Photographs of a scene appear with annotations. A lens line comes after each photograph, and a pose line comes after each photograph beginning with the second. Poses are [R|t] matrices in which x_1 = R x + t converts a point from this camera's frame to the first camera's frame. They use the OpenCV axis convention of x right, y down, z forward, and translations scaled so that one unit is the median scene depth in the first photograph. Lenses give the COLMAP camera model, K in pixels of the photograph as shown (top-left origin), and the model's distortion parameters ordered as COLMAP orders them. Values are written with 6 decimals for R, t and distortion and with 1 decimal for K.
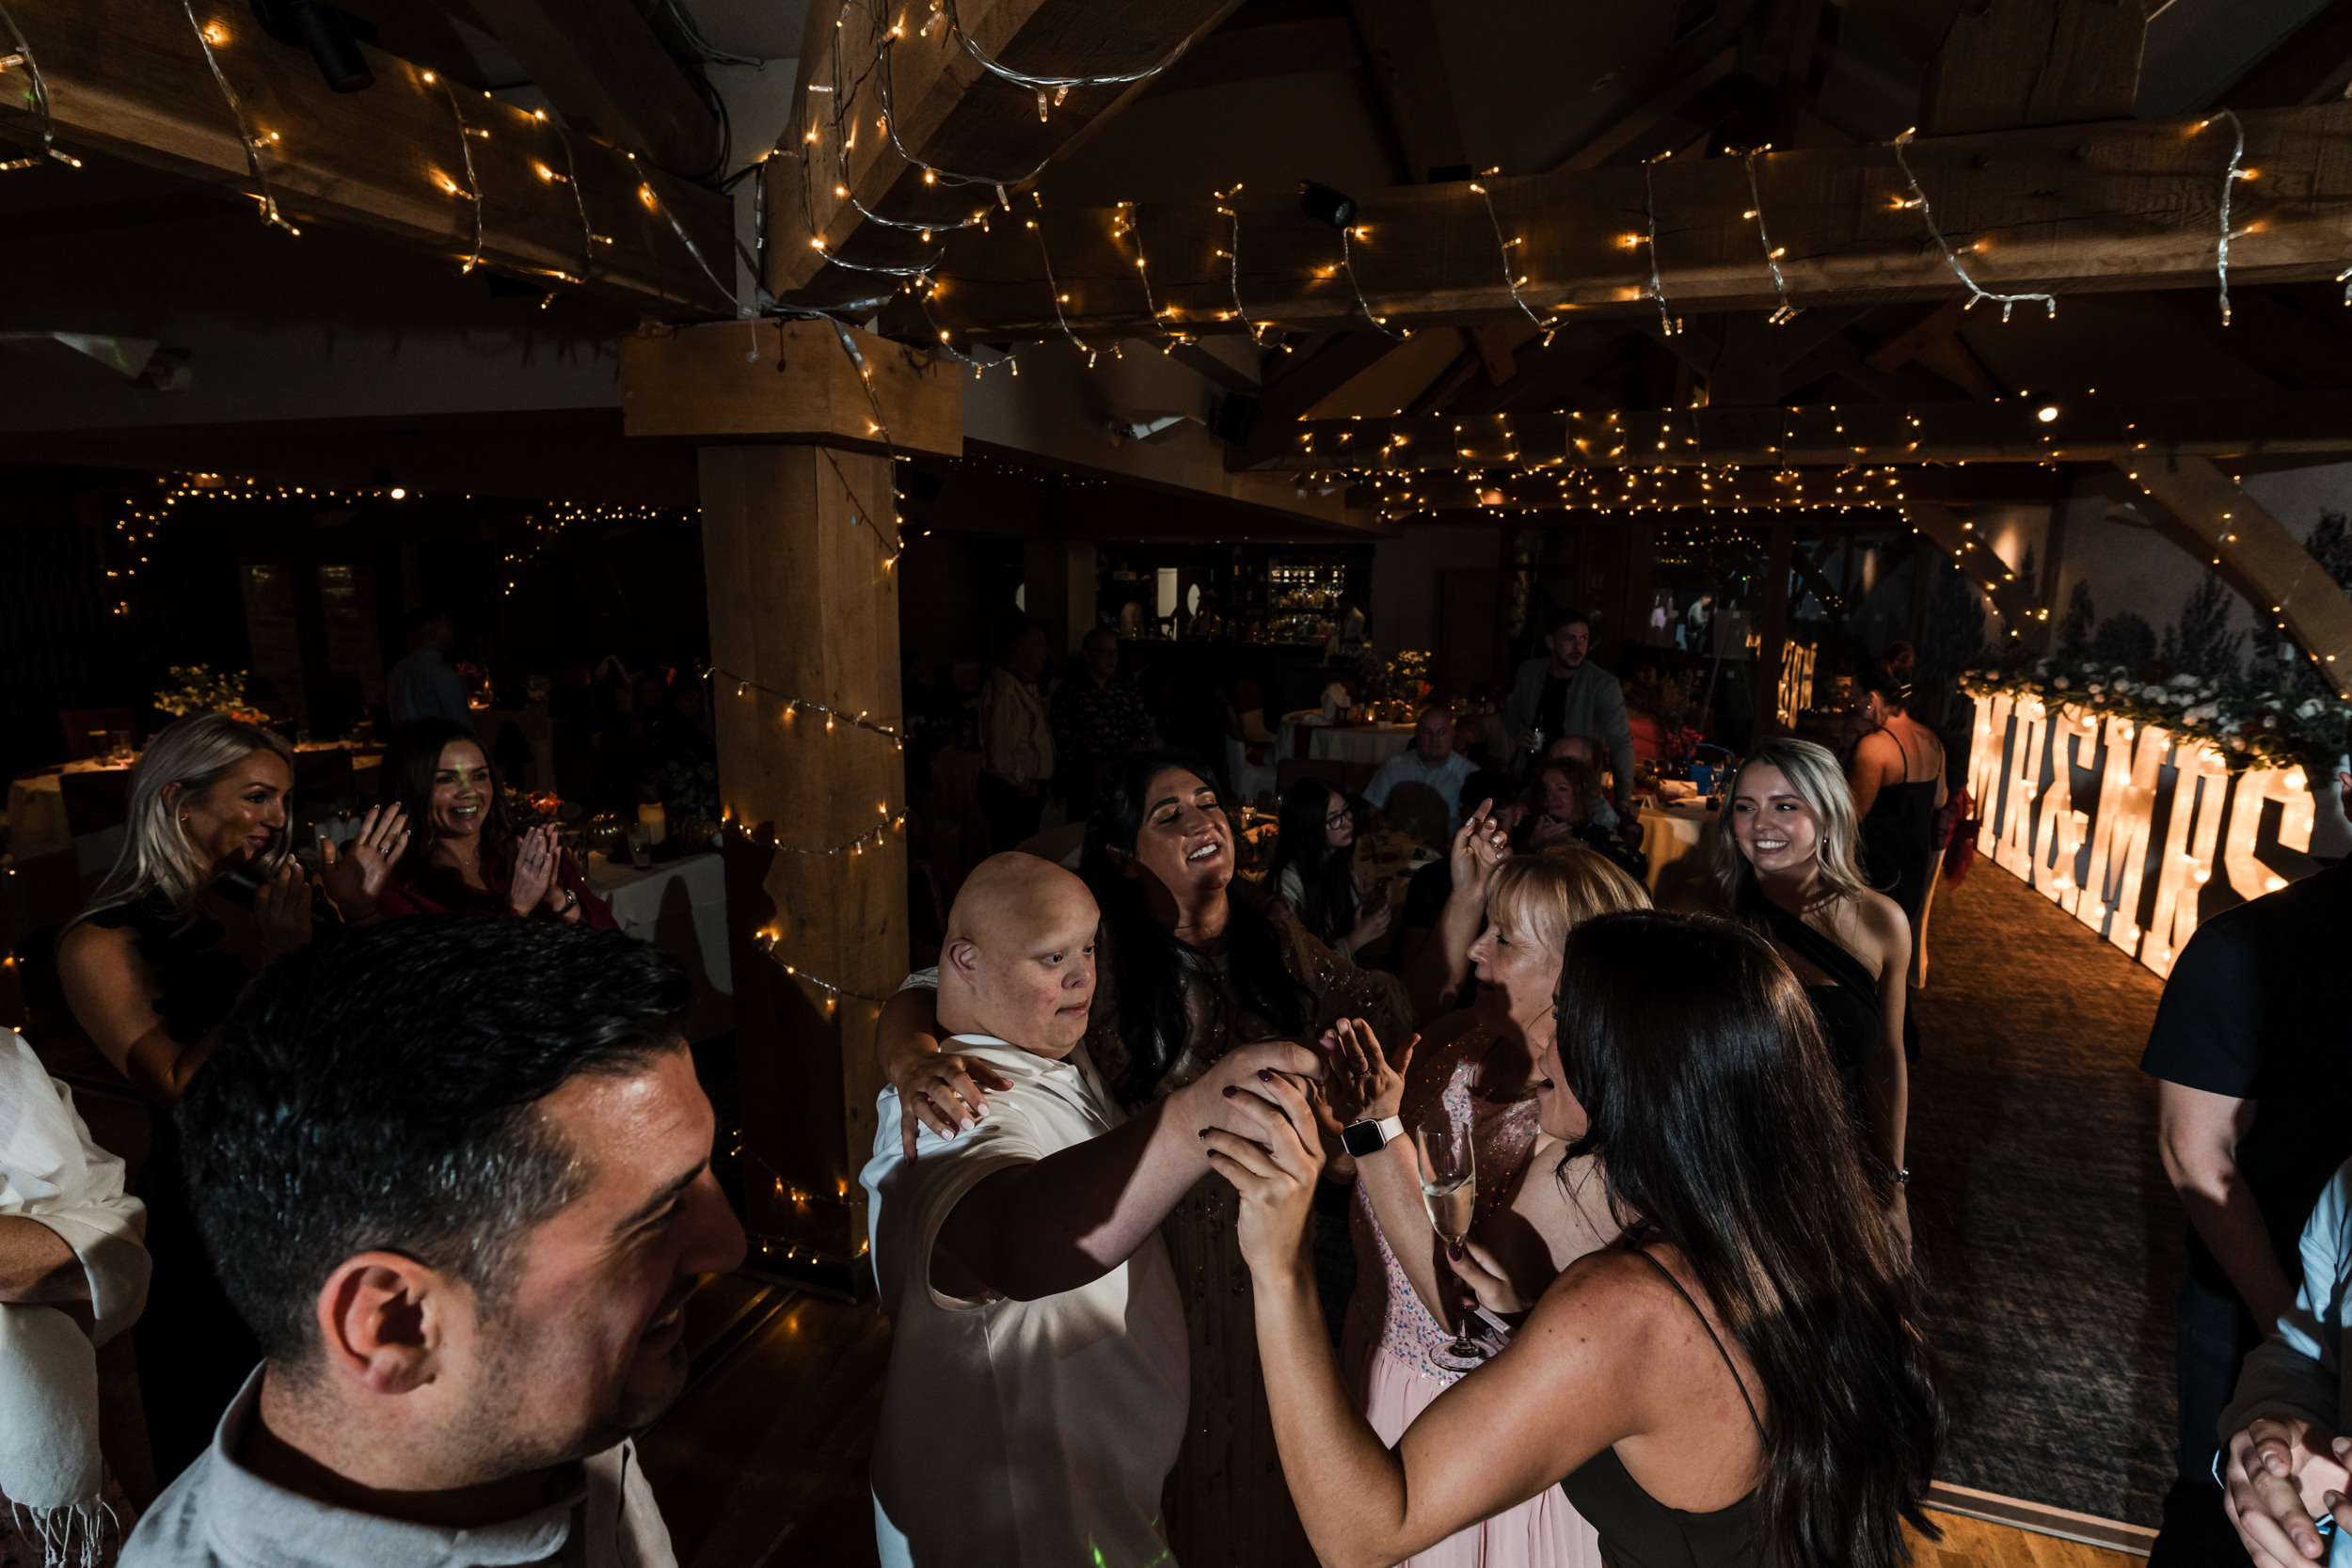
lens RADIAL K [[1157.3, 0, 1180.3], [0, 1157.3, 780.2], [0, 0, 1]] dist [0.002387, 0.001434]
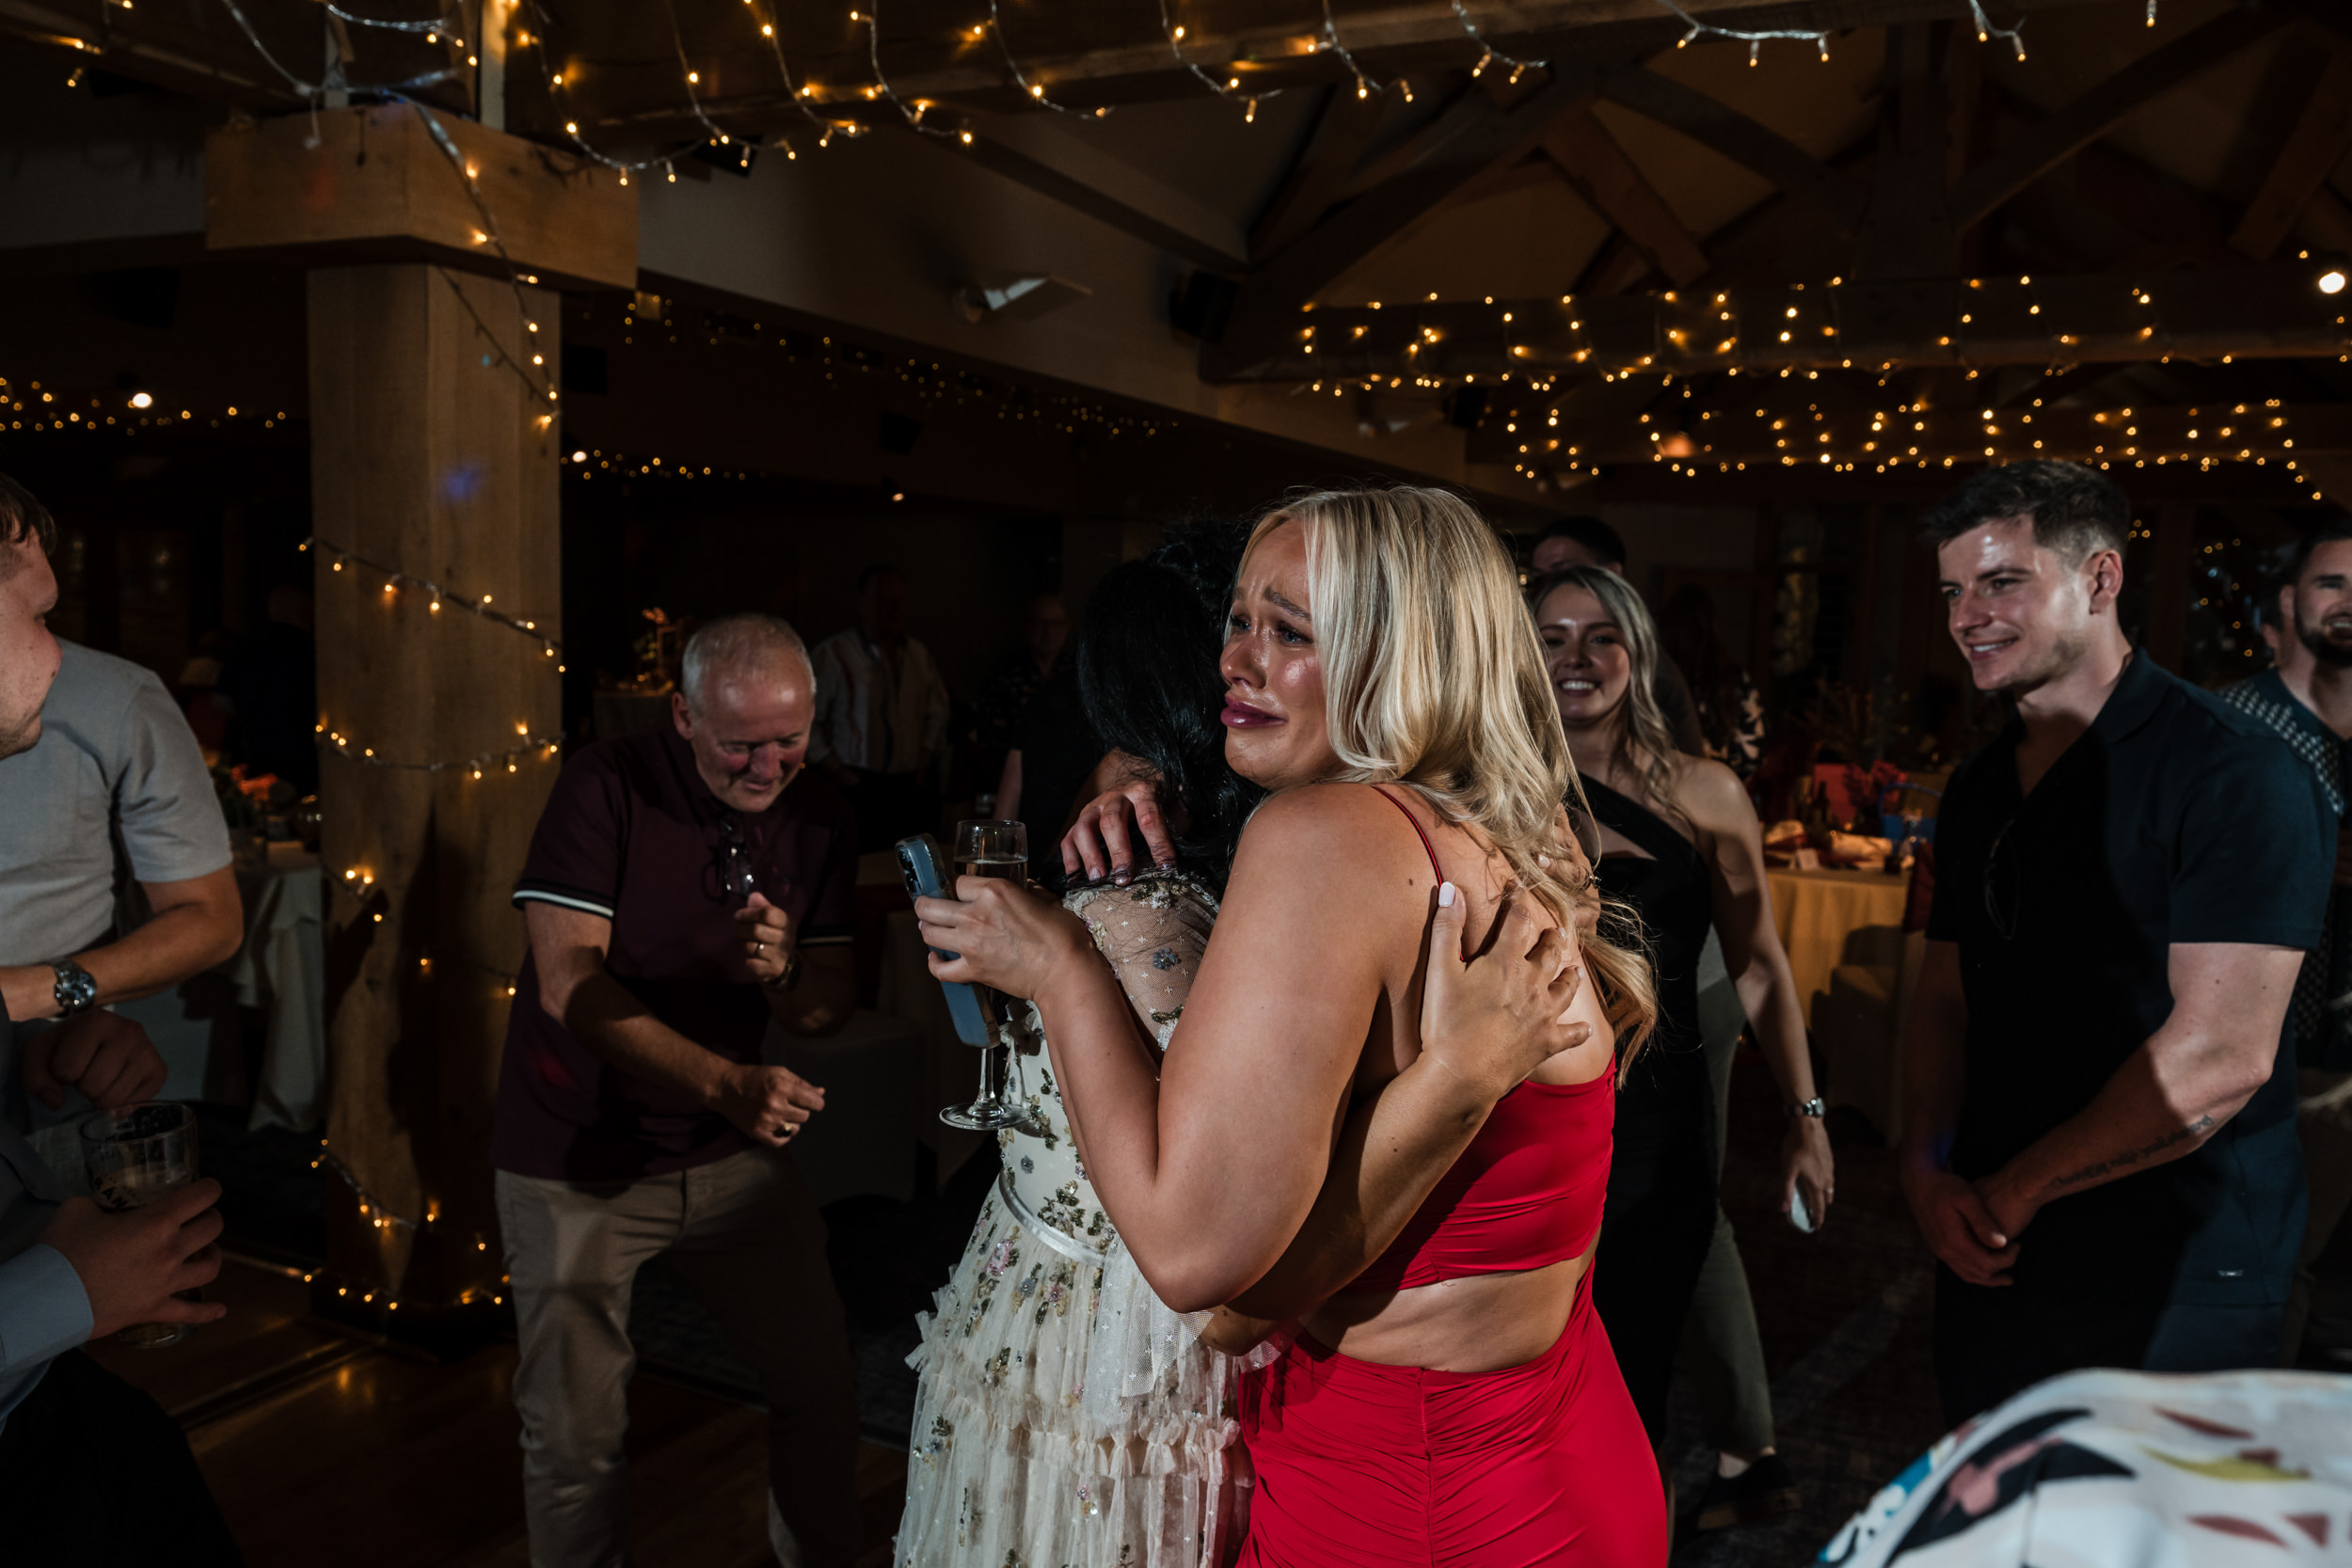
lens RADIAL K [[1749.4, 0, 1188.5], [0, 1749.4, 774.1], [0, 0, 1]] dist [0.002853, 0.006182]
pose [[0.991518, 0.032356, -0.125878, 0.355767], [-0.043048, 0.995605, -0.083170, 0.139662], [0.122633, 0.087883, 0.988553, -0.122882]]
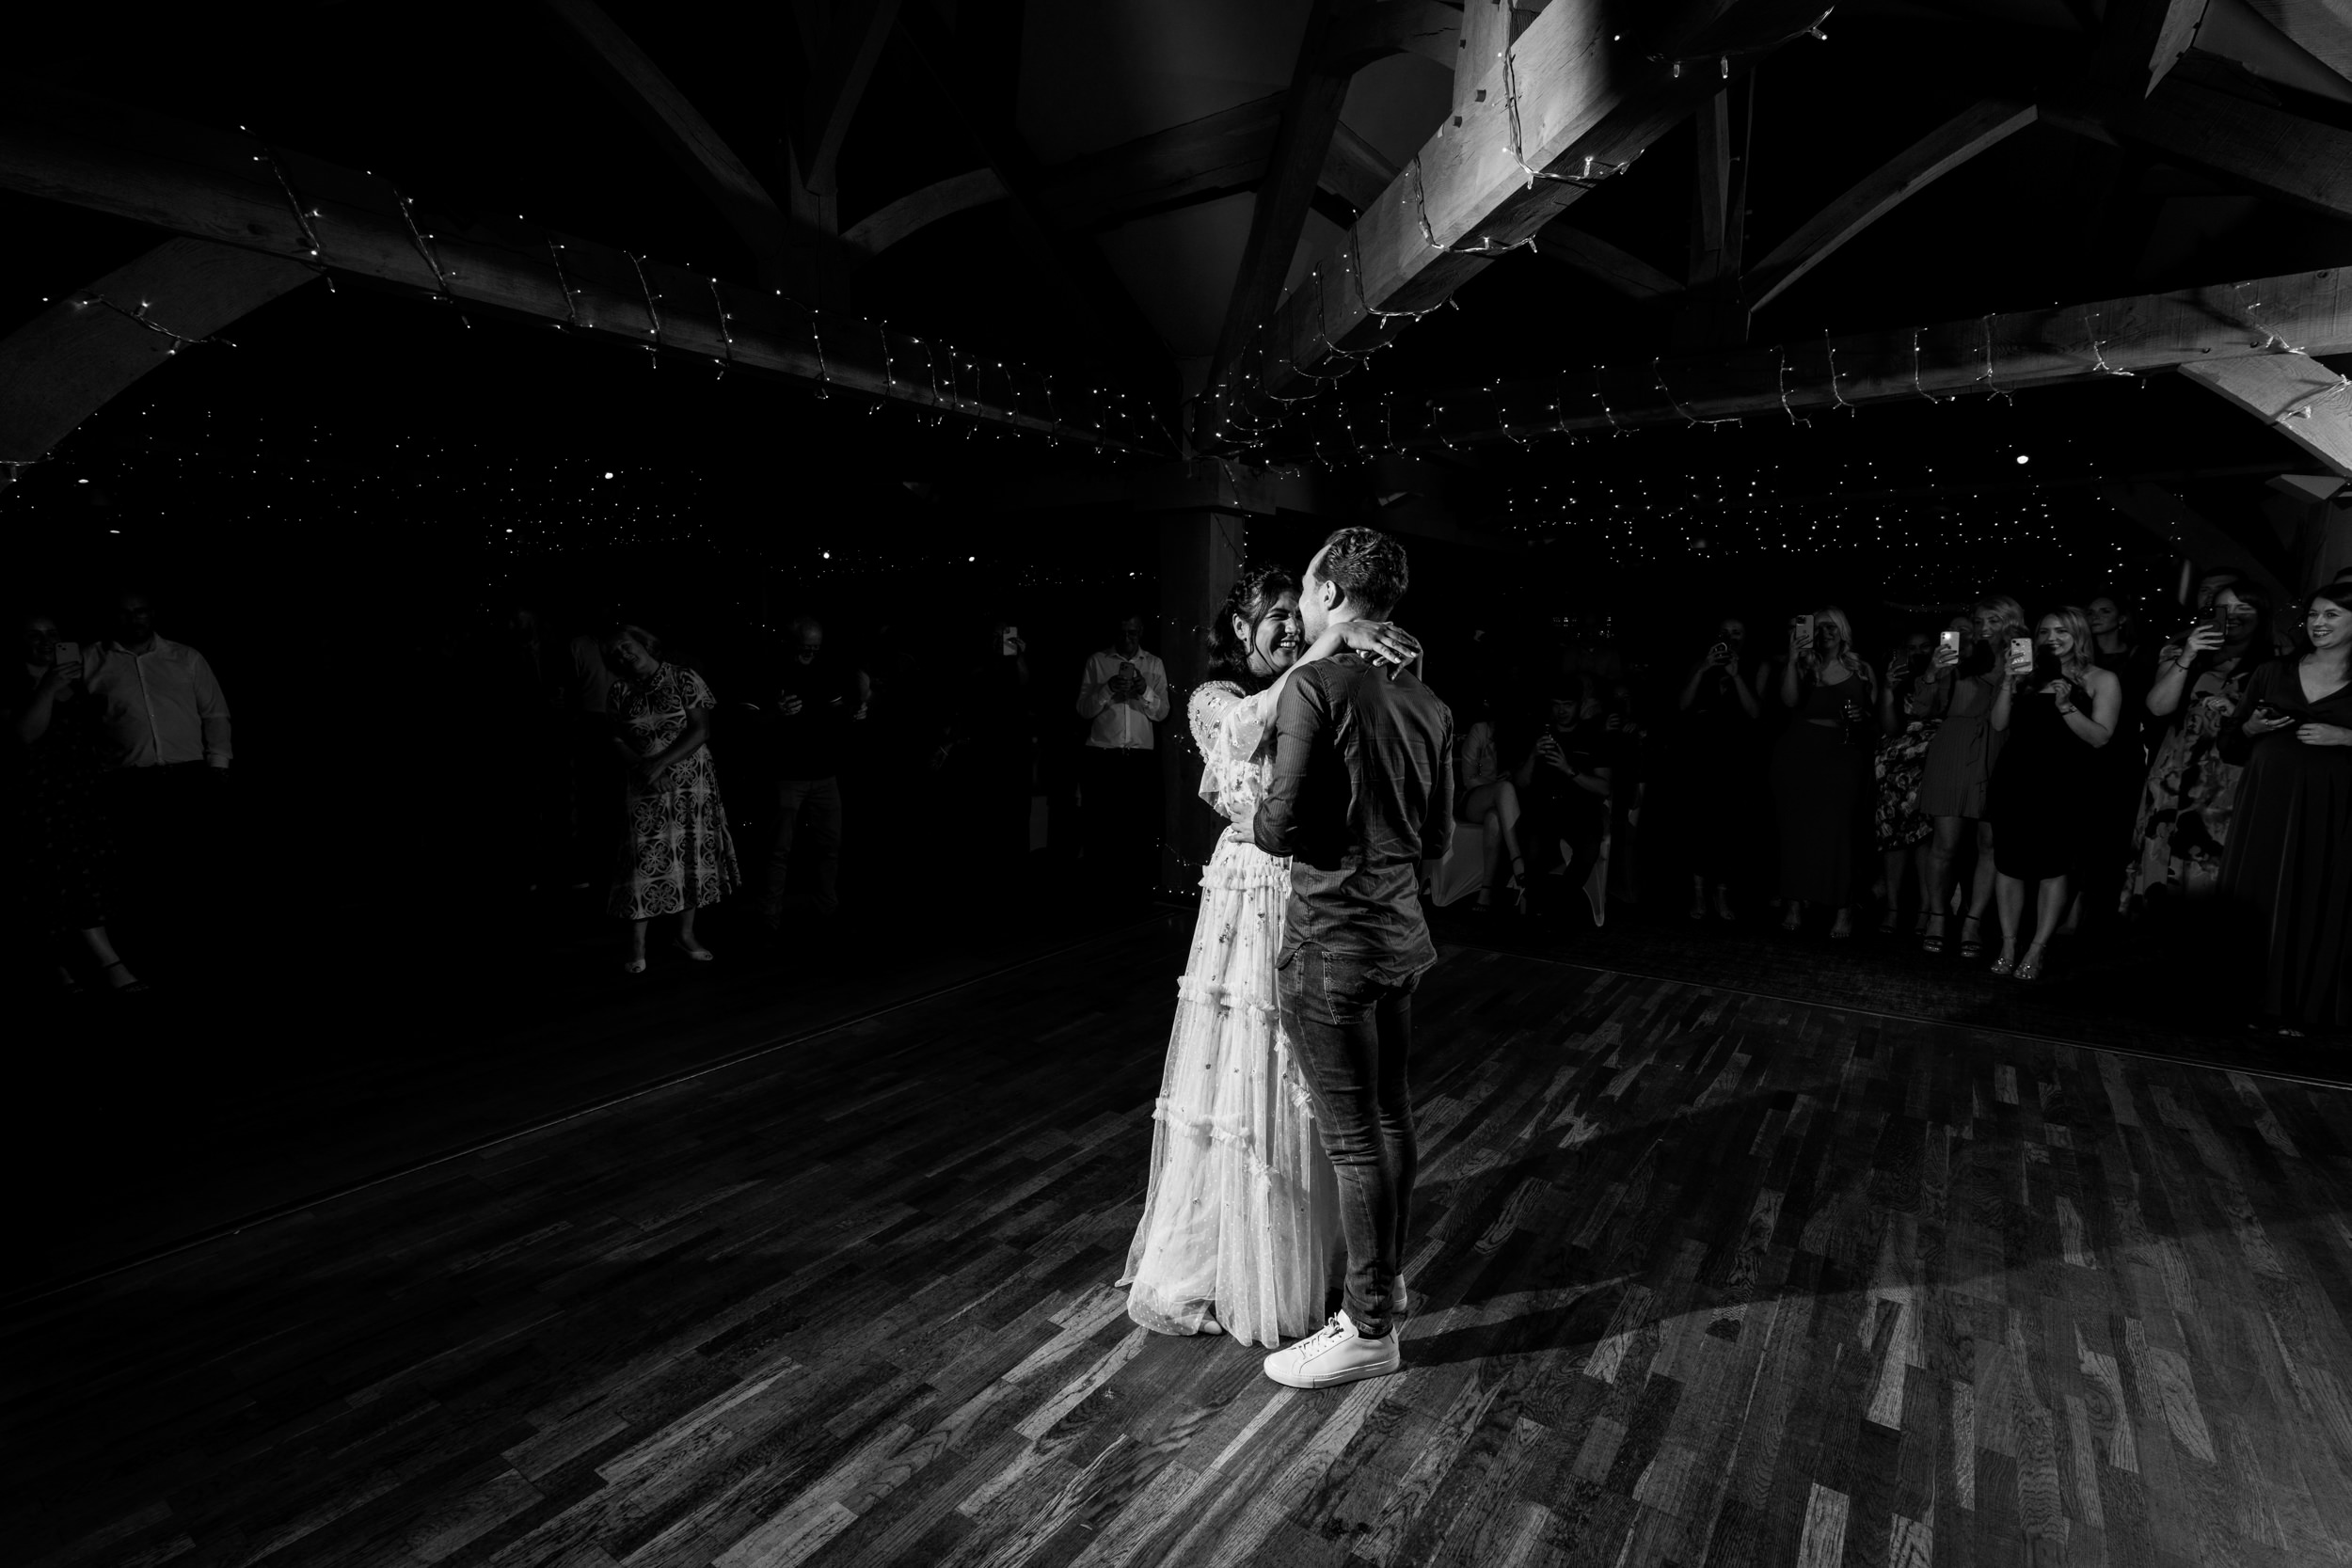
lens RADIAL K [[1108.6, 0, 1181.4], [0, 1108.6, 769.1], [0, 0, 1]] dist [0.004495, 0.000409]
pose [[0.955489, 0.021691, -0.294230, 0.259262], [-0.042474, 0.997018, -0.064429, 0.328094], [0.291955, 0.074058, 0.953561, -0.970373]]
